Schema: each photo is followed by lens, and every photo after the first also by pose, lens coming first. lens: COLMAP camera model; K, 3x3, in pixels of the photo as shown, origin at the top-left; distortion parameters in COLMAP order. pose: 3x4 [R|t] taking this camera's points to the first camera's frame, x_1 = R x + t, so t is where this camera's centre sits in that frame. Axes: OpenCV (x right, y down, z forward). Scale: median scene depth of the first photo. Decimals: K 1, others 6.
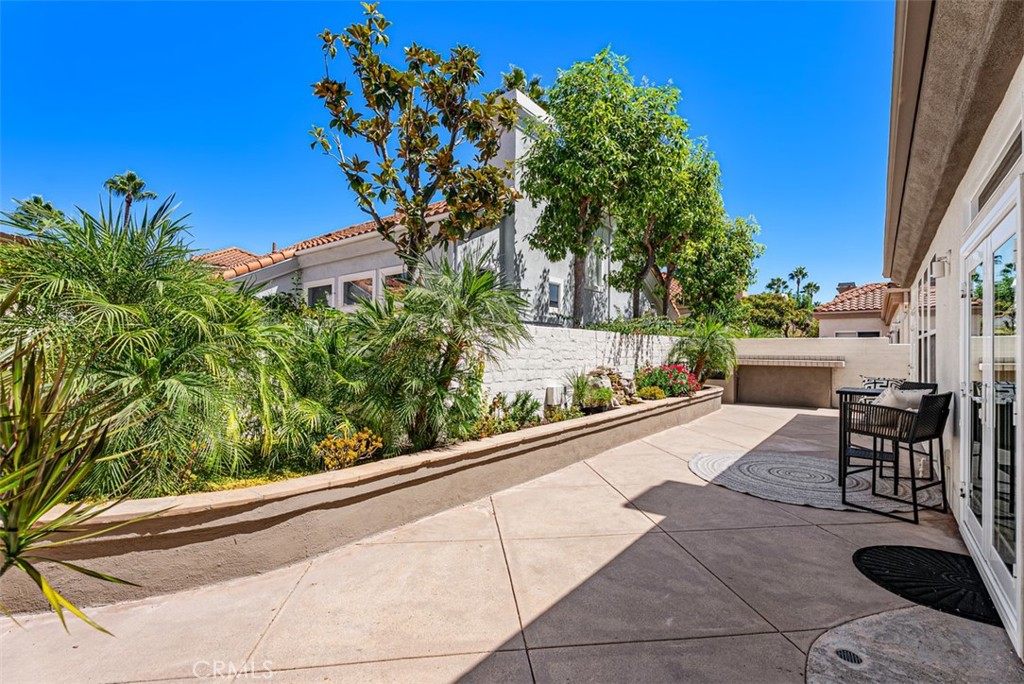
lens RADIAL K [[458.3, 0, 510.4], [0, 458.3, 343.1], [0, 0, 1]] dist [0.001598, 0.000046]
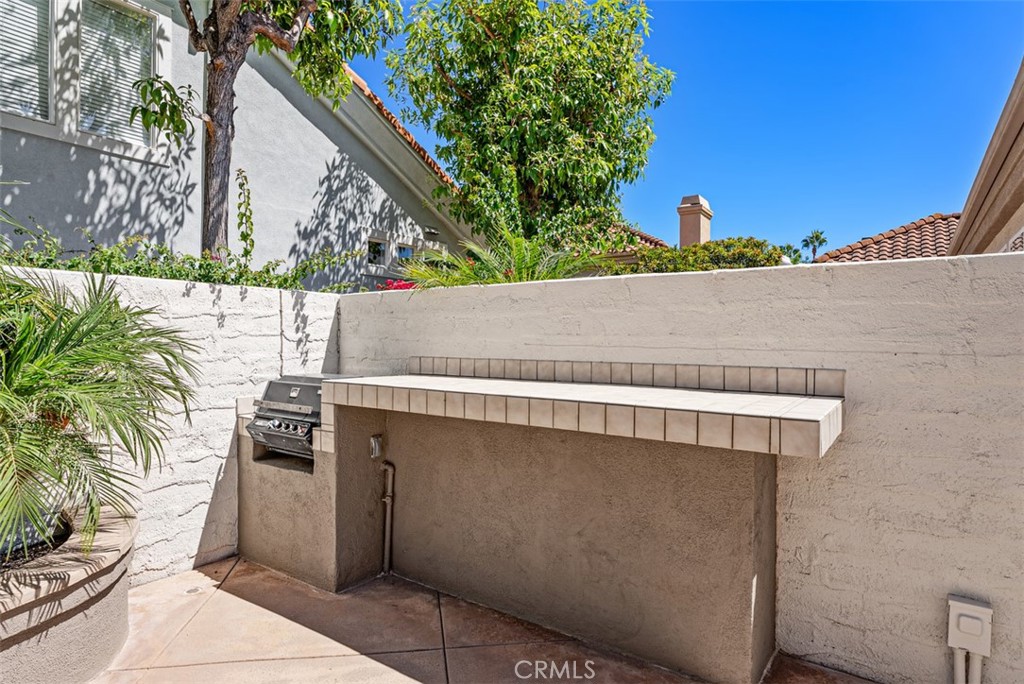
lens RADIAL K [[561.8, 0, 504.1], [0, 561.8, 347.0], [0, 0, 1]] dist [-0.022954, -0.000741]
pose [[0.998937, 0.002559, 0.046015, 0.076429], [-0.003852, 0.999599, 0.028041, 0.001678], [-0.045925, -0.028189, 0.998547, 0.102952]]
